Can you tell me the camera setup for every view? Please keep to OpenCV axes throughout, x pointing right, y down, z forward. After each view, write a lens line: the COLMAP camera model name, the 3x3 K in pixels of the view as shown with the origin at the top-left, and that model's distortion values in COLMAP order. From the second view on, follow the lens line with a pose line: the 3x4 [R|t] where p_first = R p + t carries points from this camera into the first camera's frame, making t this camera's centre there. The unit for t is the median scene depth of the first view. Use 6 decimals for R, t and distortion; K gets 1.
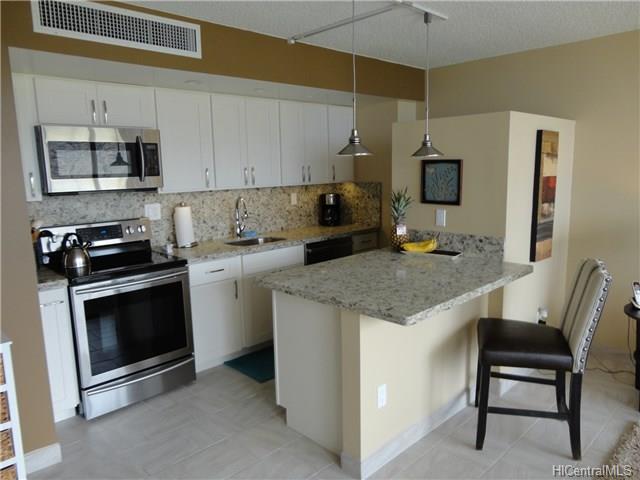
lens RADIAL K [[469.1, 0, 322.4], [0, 469.1, 238.7], [0, 0, 1]] dist [-0.013061, 0.014556]
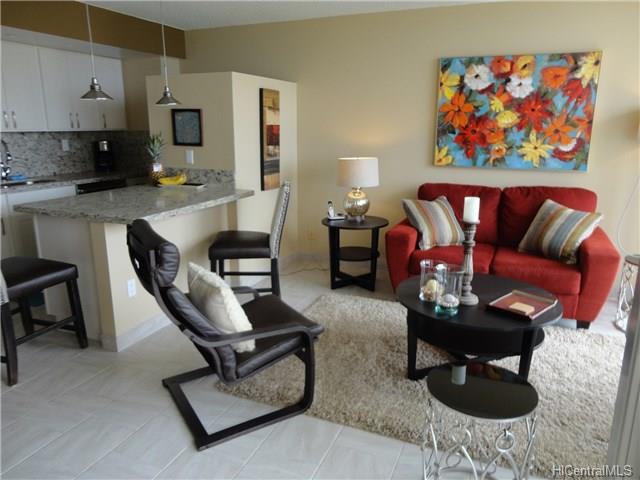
lens RADIAL K [[469.1, 0, 322.0], [0, 469.1, 241.7], [0, 0, 1]] dist [-0.013061, 0.014556]
pose [[0.928586, -0.062874, 0.365753, 0.113589], [0.030844, 0.995210, 0.092770, 0.076529], [-0.369834, -0.074864, 0.926077, -0.301704]]
